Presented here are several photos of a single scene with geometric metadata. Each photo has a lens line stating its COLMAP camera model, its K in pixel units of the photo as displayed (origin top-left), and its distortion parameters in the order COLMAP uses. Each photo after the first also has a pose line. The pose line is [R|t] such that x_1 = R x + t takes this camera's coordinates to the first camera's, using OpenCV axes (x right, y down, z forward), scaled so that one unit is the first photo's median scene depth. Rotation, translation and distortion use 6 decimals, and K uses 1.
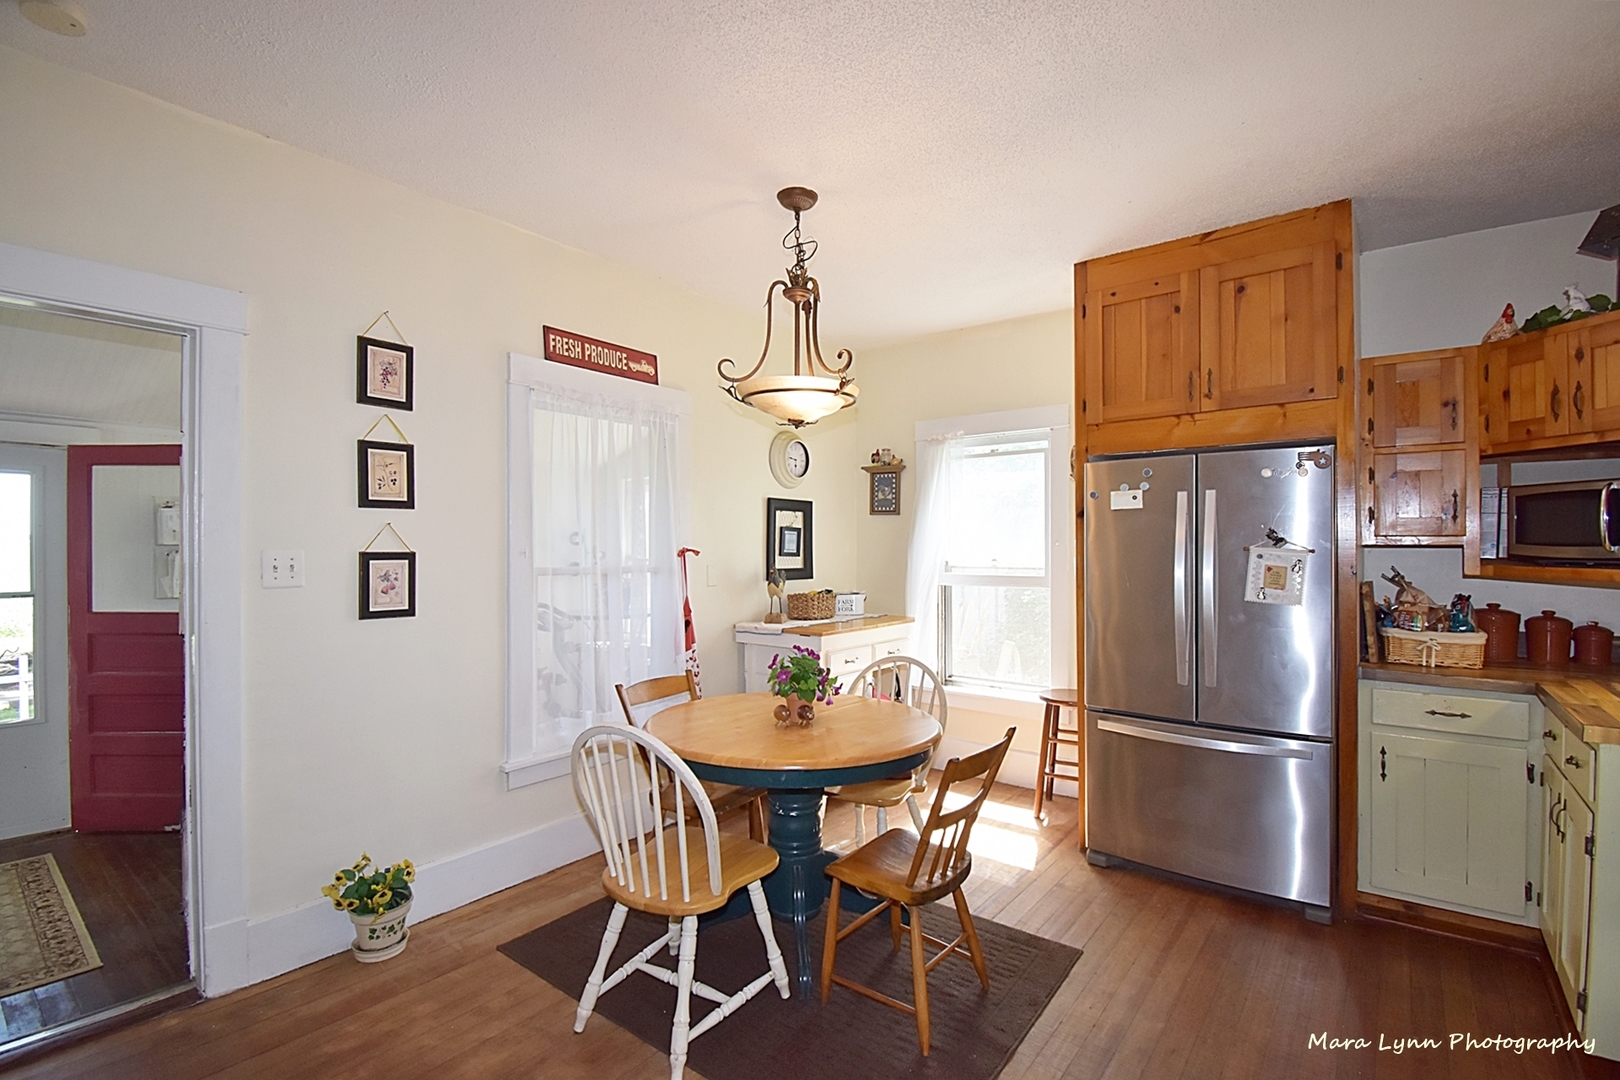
lens RADIAL K [[723.1, 0, 813.7], [0, 723.1, 546.6], [0, 0, 1]] dist [0.003969, -0.010725]
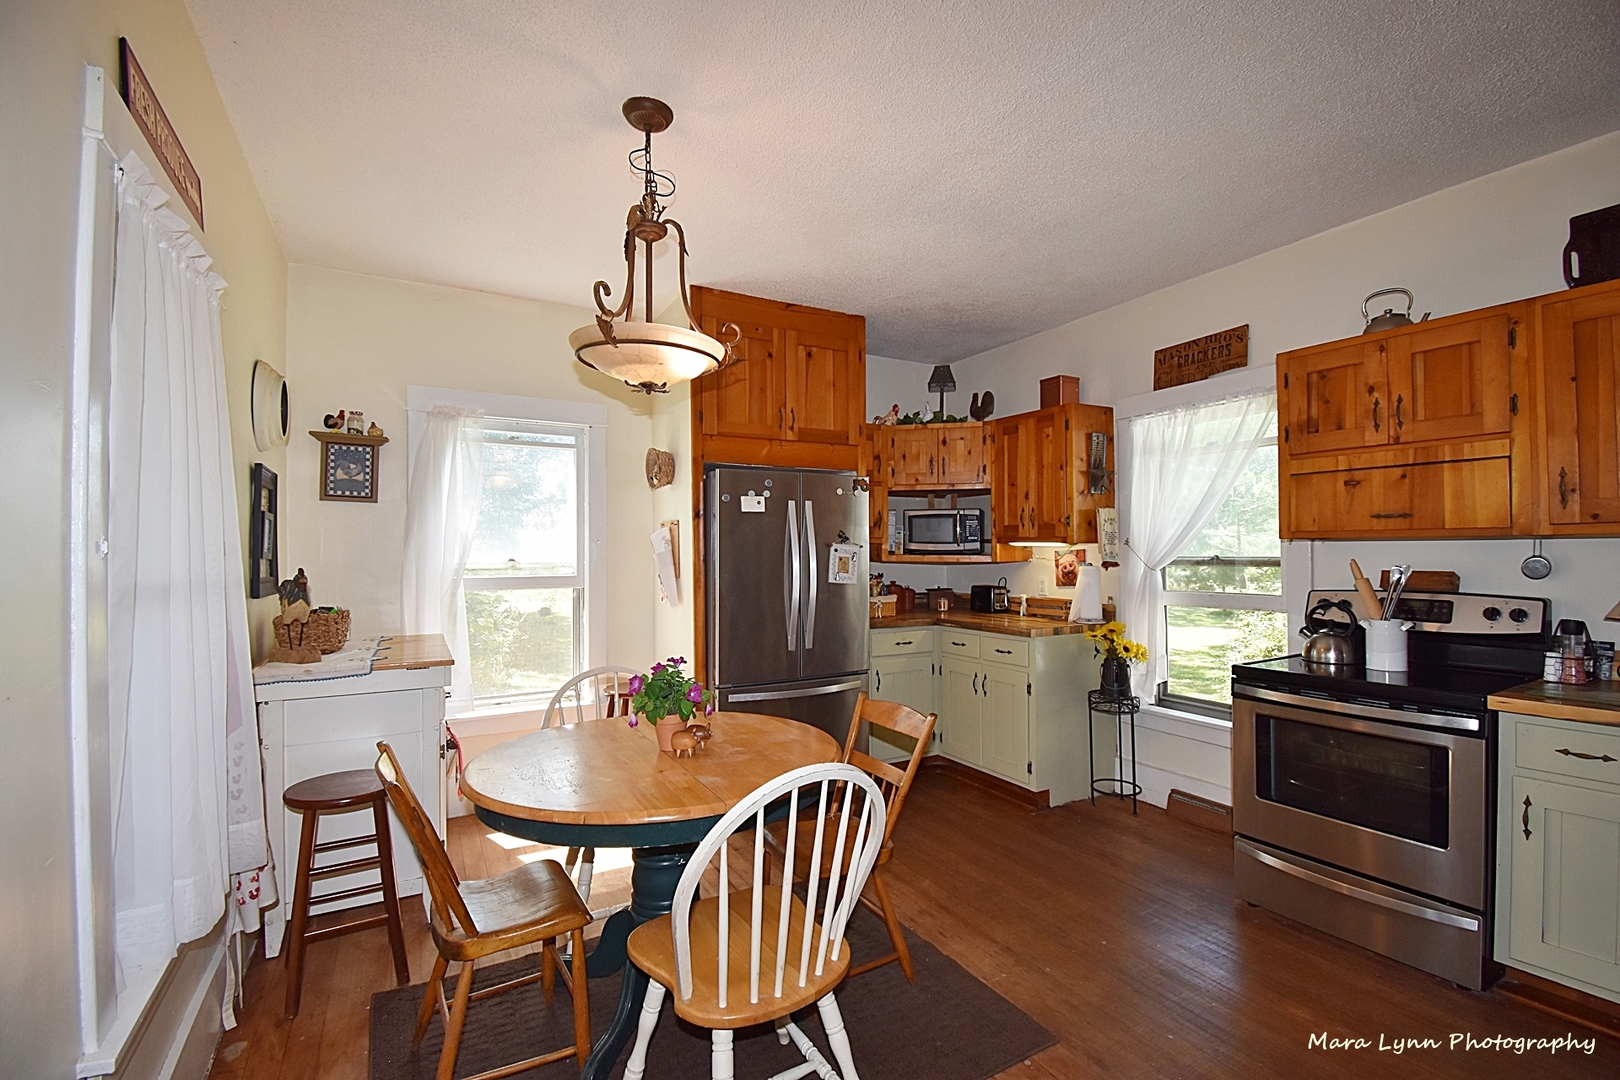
lens RADIAL K [[723.1, 0, 812.4], [0, 723.1, 548.6], [0, 0, 1]] dist [0.003969, -0.010725]
pose [[0.371892, 0.001219, 0.928275, -0.654057], [0.005217, 0.999981, -0.003403, 0.013557], [-0.928261, 0.006109, 0.371878, 0.480906]]
